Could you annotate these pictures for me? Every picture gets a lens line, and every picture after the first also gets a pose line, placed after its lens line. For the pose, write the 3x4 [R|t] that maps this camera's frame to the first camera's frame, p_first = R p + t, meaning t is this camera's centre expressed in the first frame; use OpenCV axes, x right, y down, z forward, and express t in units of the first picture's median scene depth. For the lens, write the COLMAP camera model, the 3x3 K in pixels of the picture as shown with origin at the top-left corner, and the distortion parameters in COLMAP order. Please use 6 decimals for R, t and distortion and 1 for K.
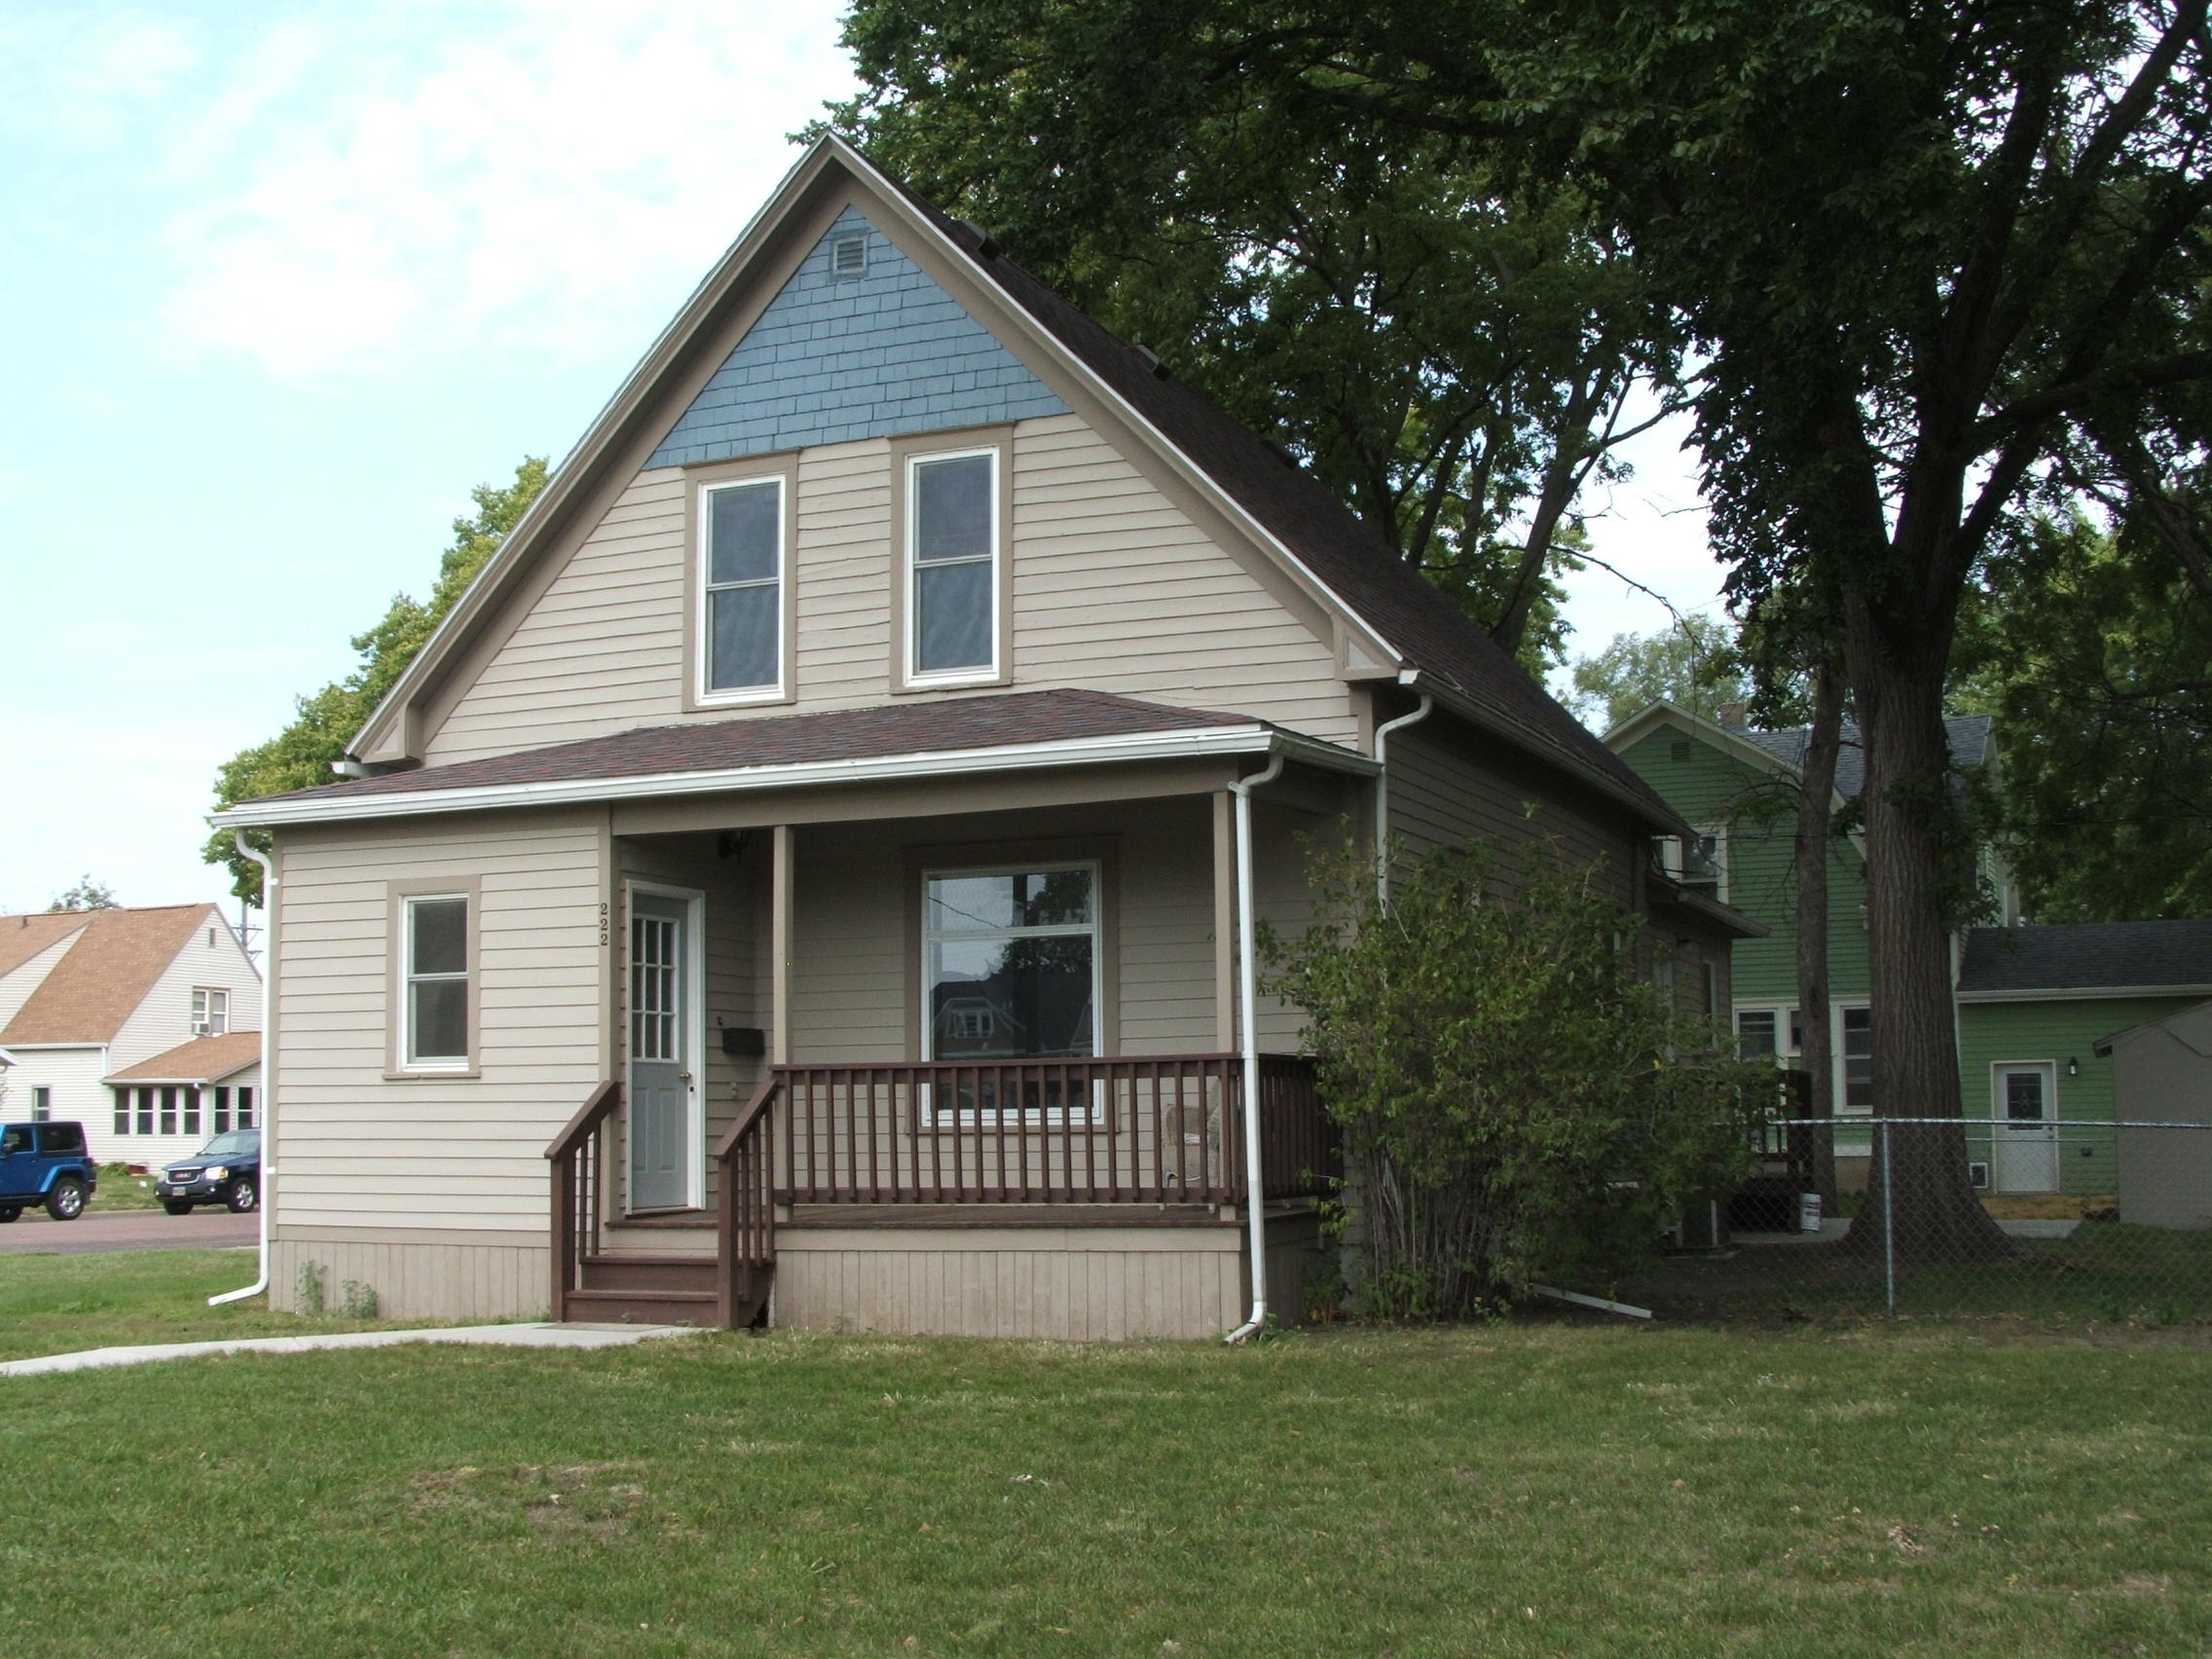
lens RADIAL K [[2586.0, 0, 1111.5], [0, 2586.0, 893.9], [0, 0, 1]] dist [-0.217005, 0.279759]
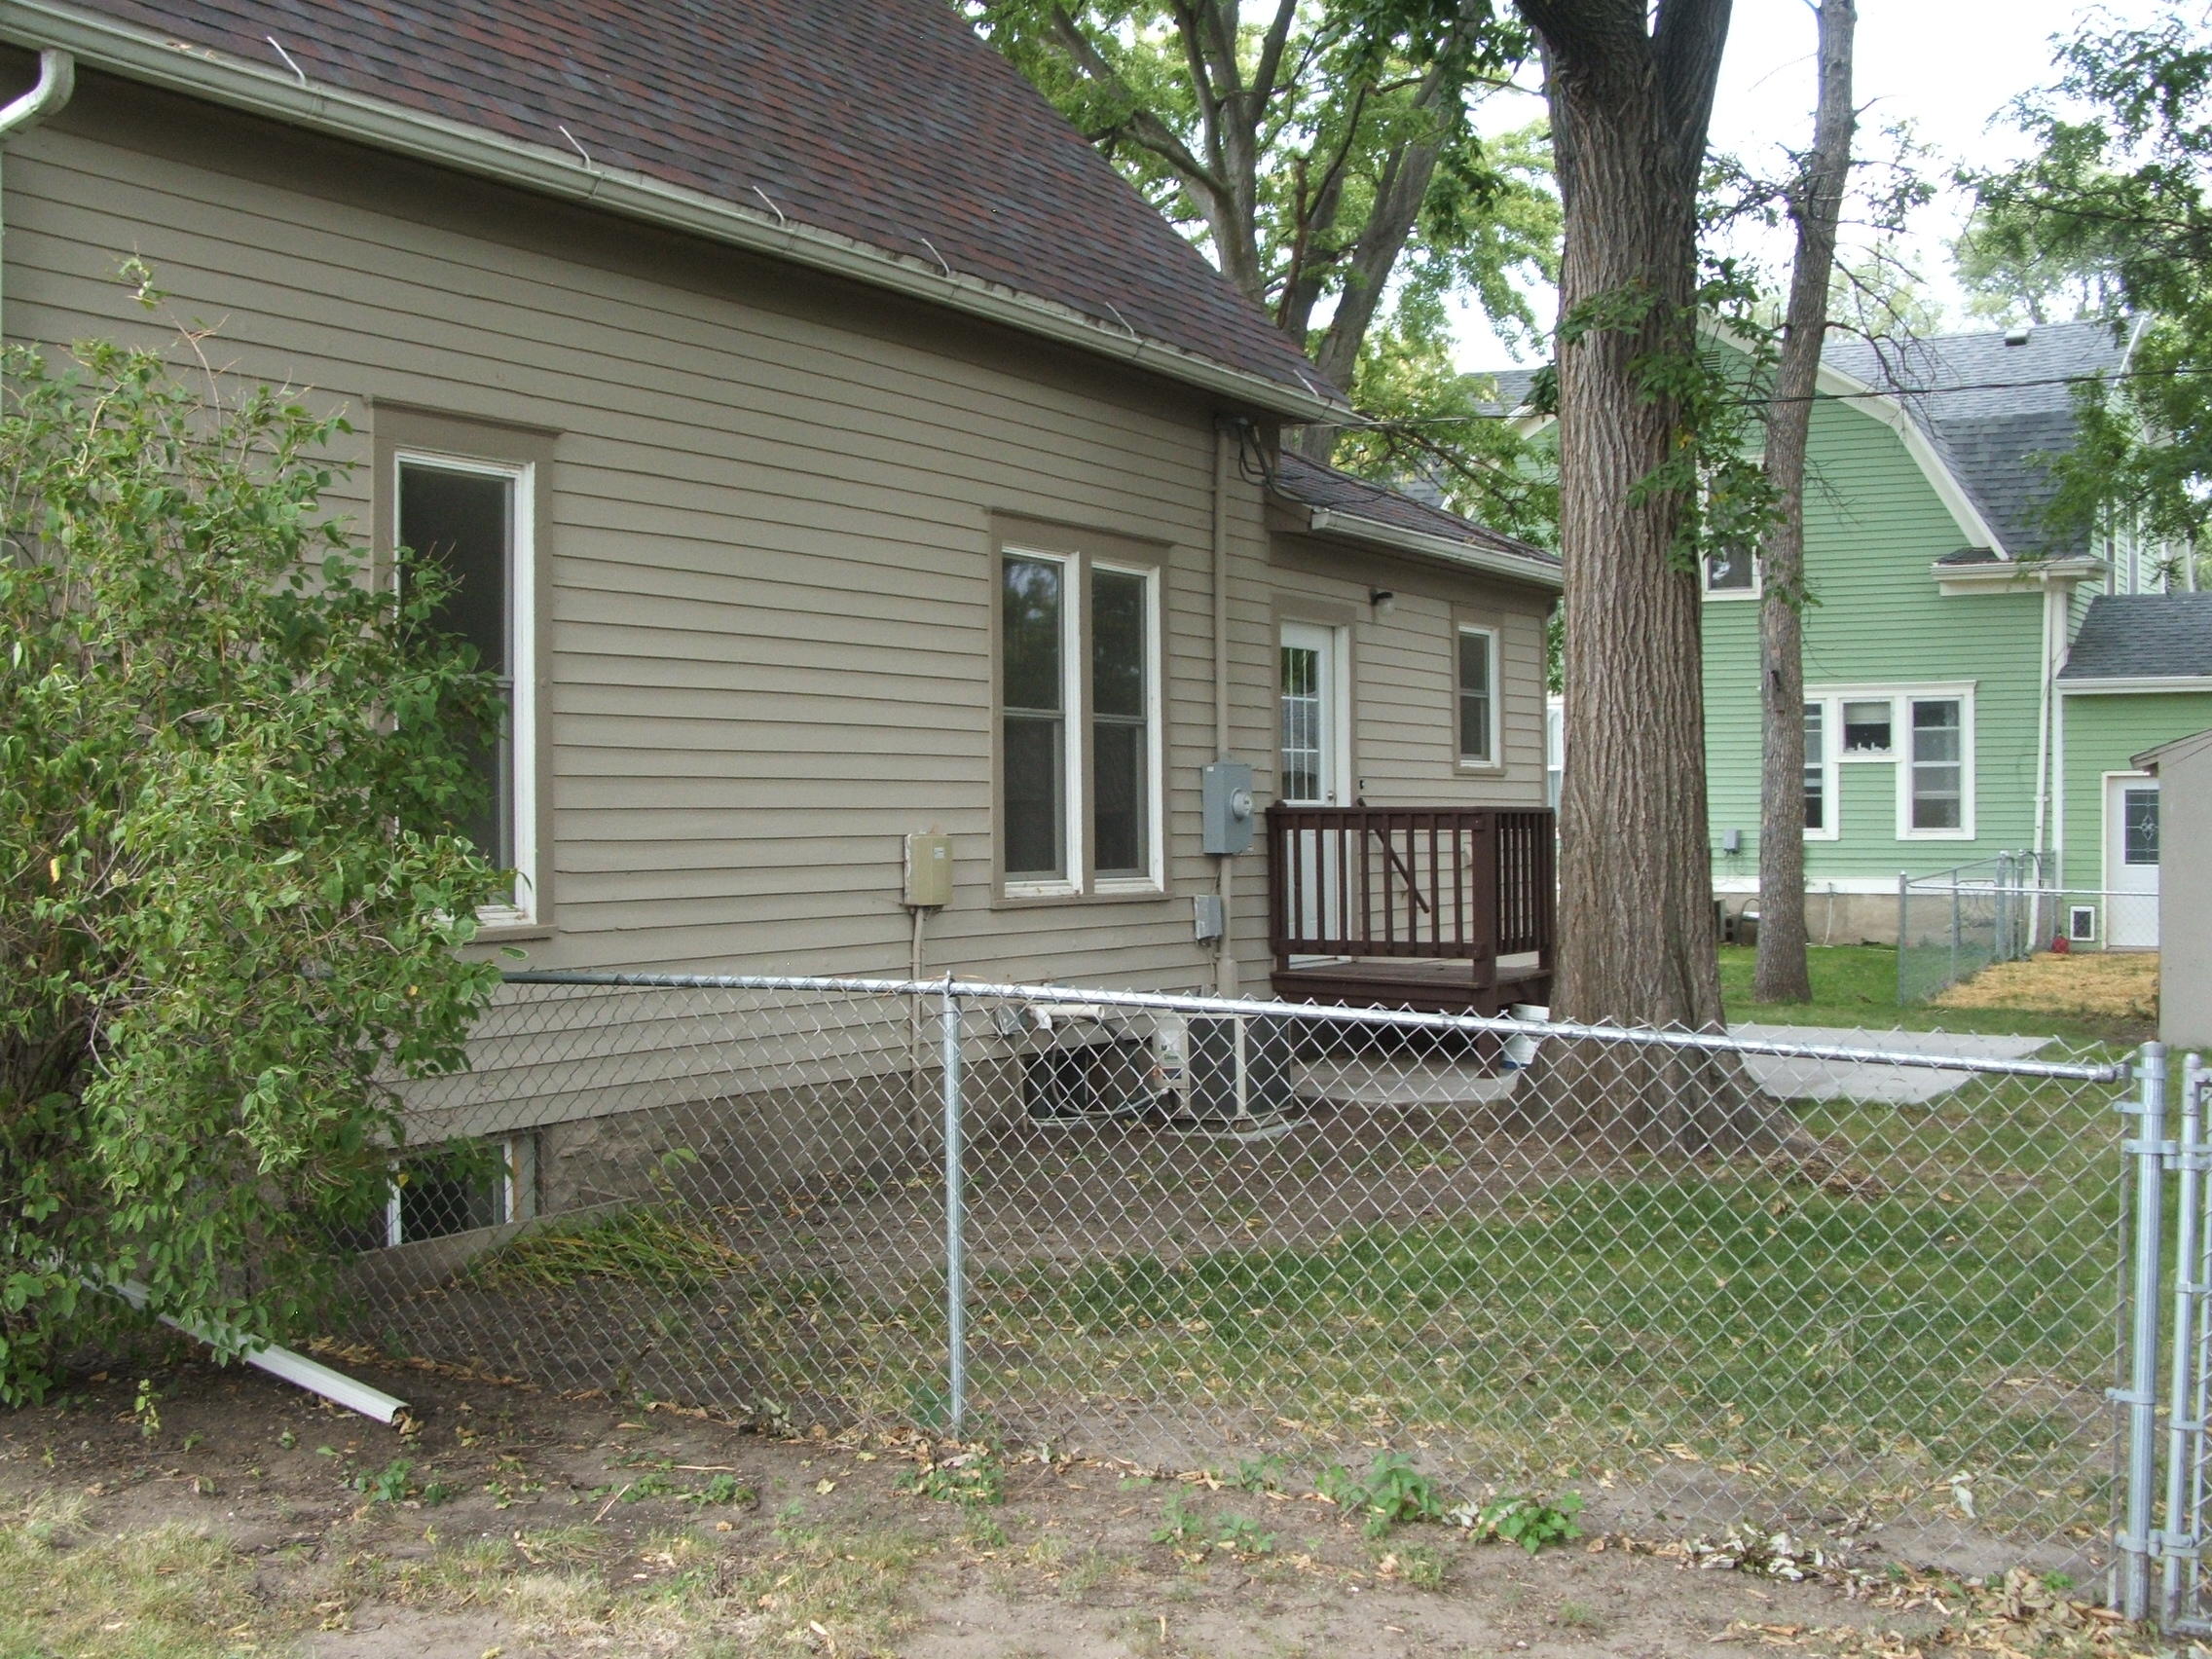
lens RADIAL K [[2586.0, 0, 1111.5], [0, 2586.0, 893.9], [0, 0, 1]] dist [-0.217005, 0.279759]
pose [[0.992426, 0.007169, -0.122637, 0.344305], [0.007888, 0.992517, 0.121855, 0.019945], [0.122593, -0.121900, 0.984942, 0.520431]]
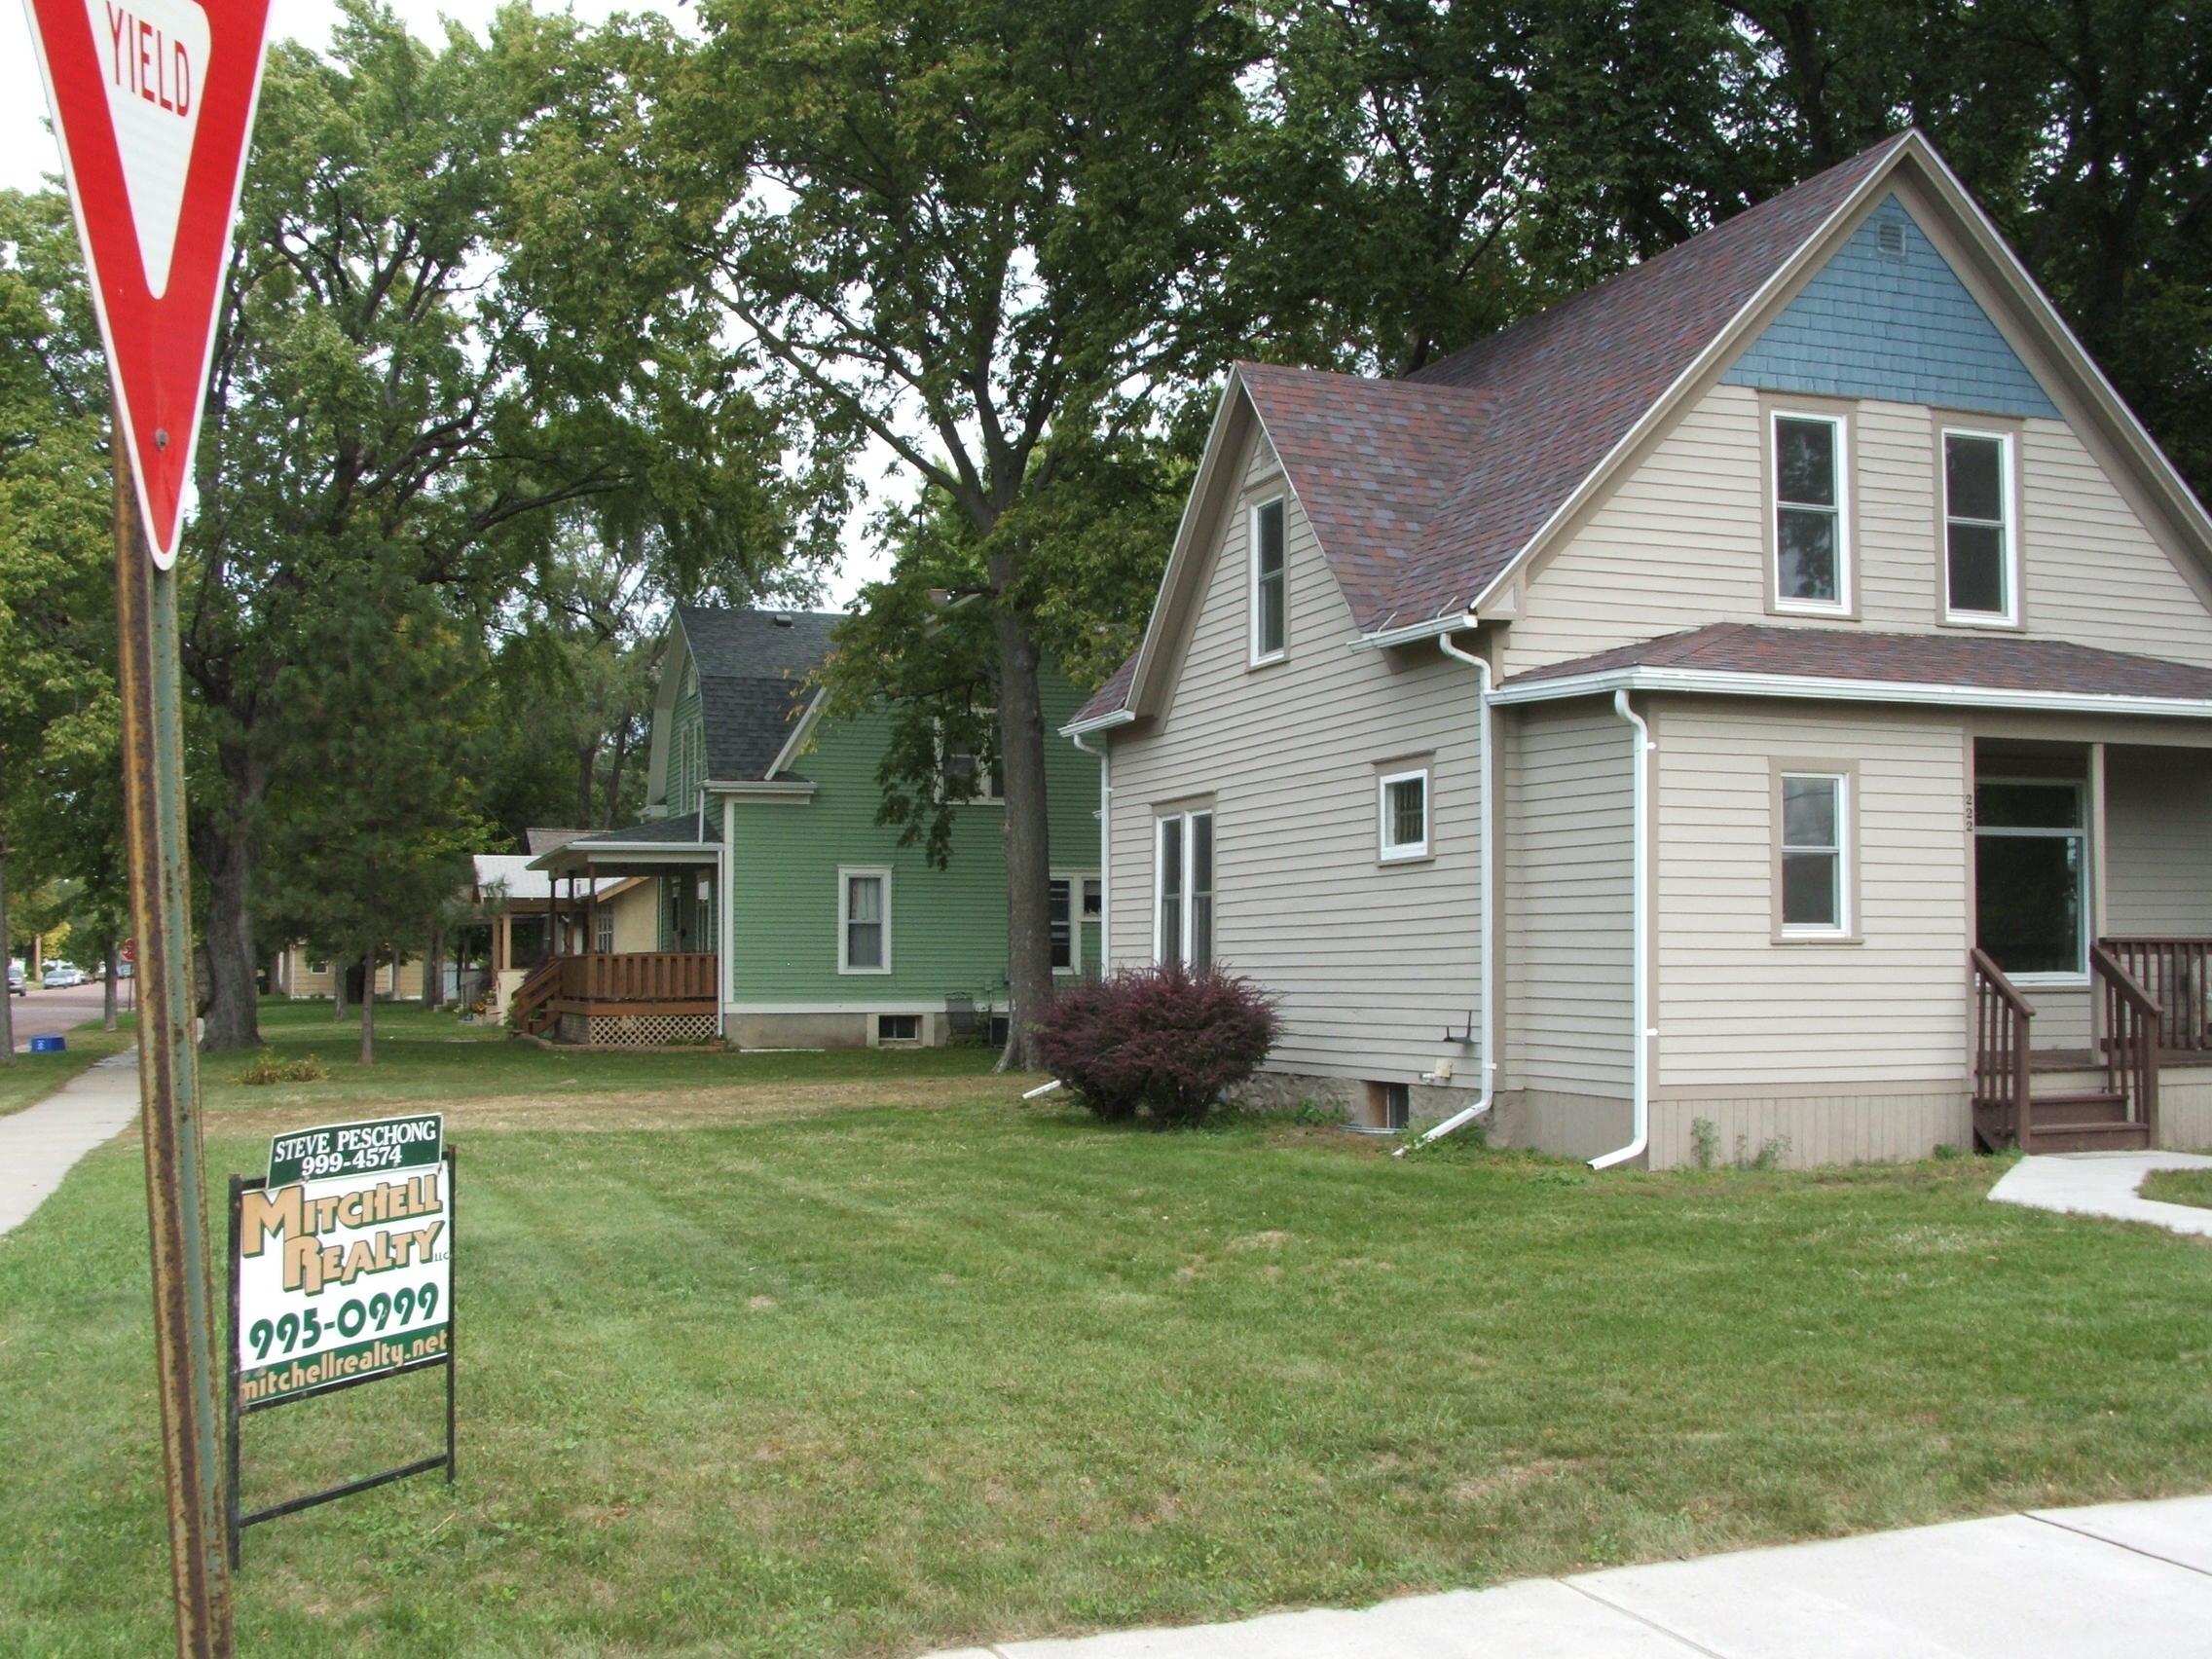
lens RADIAL K [[2586.0, 0, 1111.5], [0, 2586.0, 893.9], [0, 0, 1]] dist [-0.217005, 0.279759]
pose [[0.738392, 0.029621, 0.673720, -1.171233], [-0.069263, 0.997083, 0.032074, 0.036006], [-0.670805, -0.070347, 0.738290, 0.388538]]
